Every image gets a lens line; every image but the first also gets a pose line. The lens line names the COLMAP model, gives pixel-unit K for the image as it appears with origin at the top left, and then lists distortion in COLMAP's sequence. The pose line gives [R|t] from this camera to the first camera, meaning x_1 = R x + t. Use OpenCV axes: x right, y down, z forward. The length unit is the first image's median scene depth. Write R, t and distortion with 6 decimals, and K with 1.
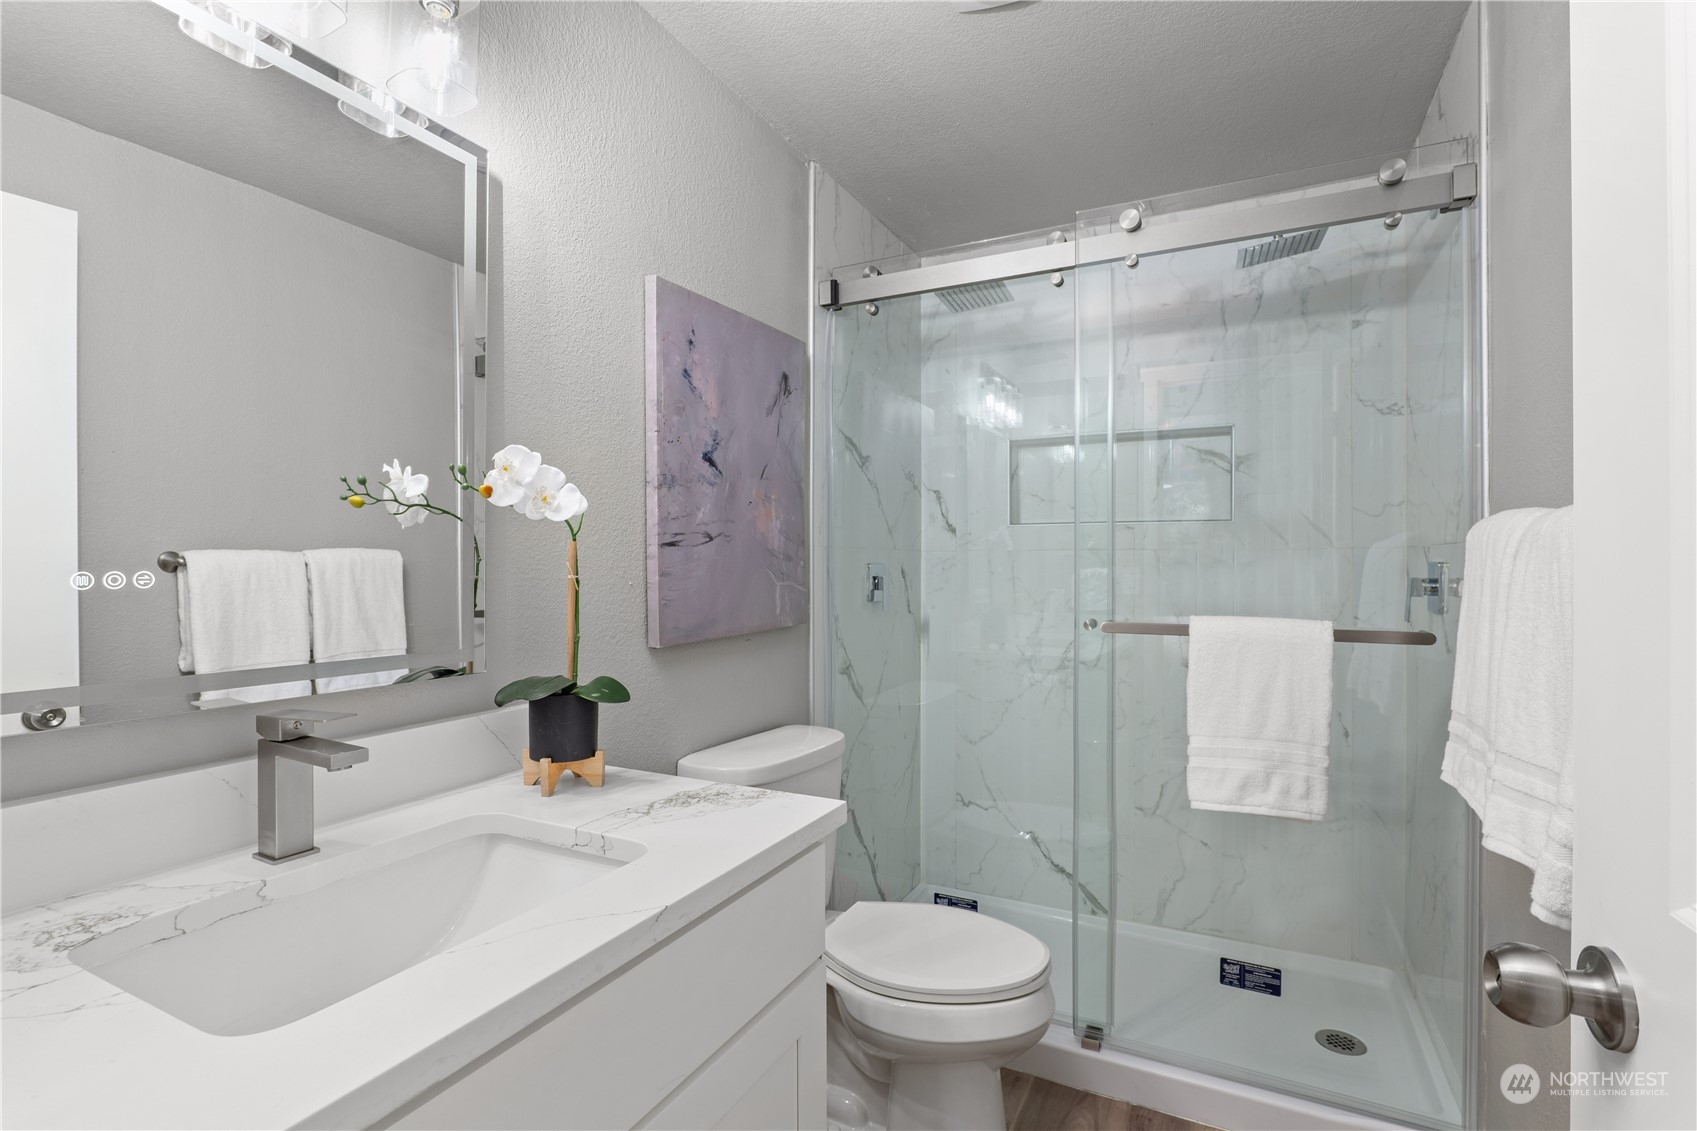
lens RADIAL K [[794.2, 0, 846.7], [0, 794.2, 564.0], [0, 0, 1]] dist [0.002078, -0.000172]
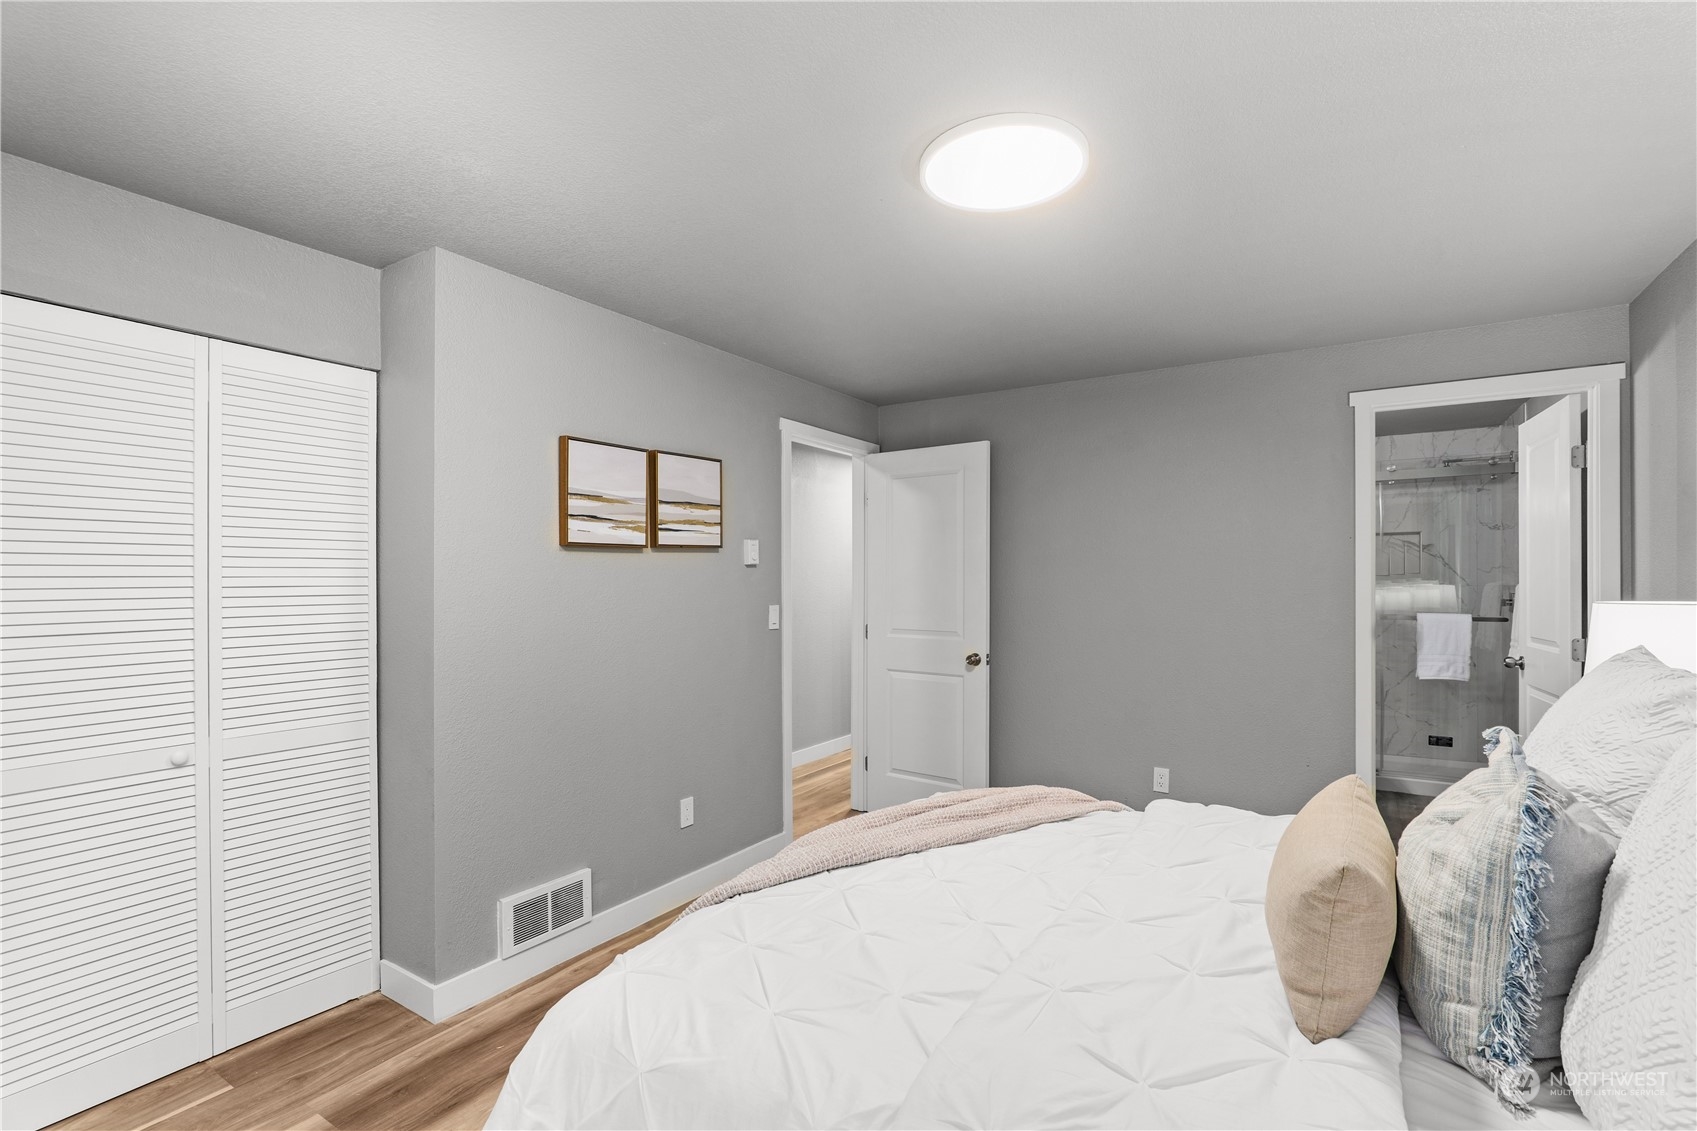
lens RADIAL K [[794.2, 0, 849.7], [0, 794.2, 575.0], [0, 0, 1]] dist [0.002078, -0.000172]
pose [[0.995252, -0.002027, -0.097311, -1.346386], [0.001425, 0.999979, -0.006246, -0.055097], [0.097322, 0.006077, 0.995234, -2.080943]]
